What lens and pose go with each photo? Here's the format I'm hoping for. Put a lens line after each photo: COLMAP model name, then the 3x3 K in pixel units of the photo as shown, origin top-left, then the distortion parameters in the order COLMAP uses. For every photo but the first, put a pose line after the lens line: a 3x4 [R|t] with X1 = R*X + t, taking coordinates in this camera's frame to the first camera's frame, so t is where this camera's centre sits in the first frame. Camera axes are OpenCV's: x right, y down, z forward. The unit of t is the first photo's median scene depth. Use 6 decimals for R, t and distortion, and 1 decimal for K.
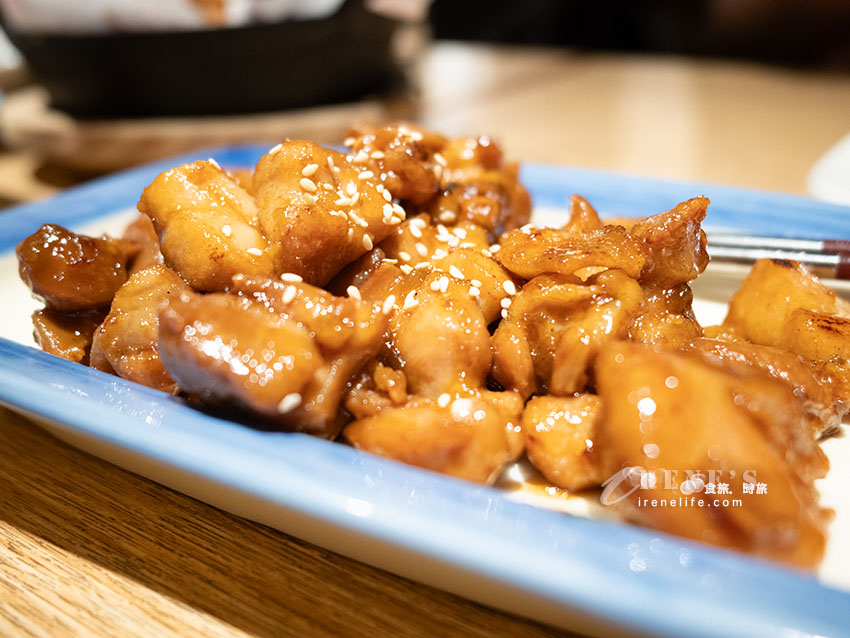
lens RADIAL K [[704.1, 0, 429.8], [0, 704.1, 325.3], [0, 0, 1]] dist [-0.015174, -0.044434]
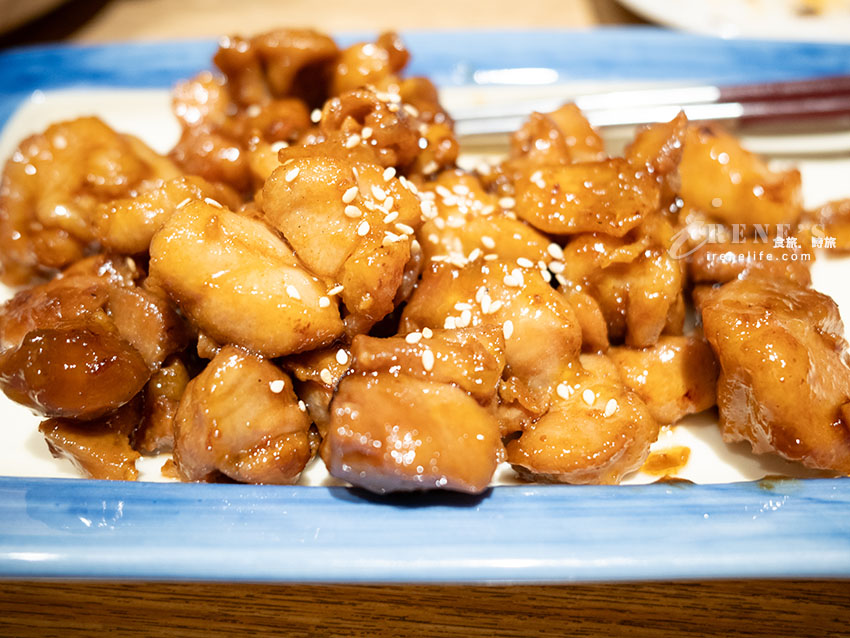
lens RADIAL K [[704.1, 0, 428.9], [0, 704.1, 323.5], [0, 0, 1]] dist [-0.015174, -0.044434]
pose [[0.901266, -0.324300, 0.287312, -0.404092], [0.218846, 0.913066, 0.344117, -0.370485], [-0.373932, -0.247264, 0.893888, 0.129280]]
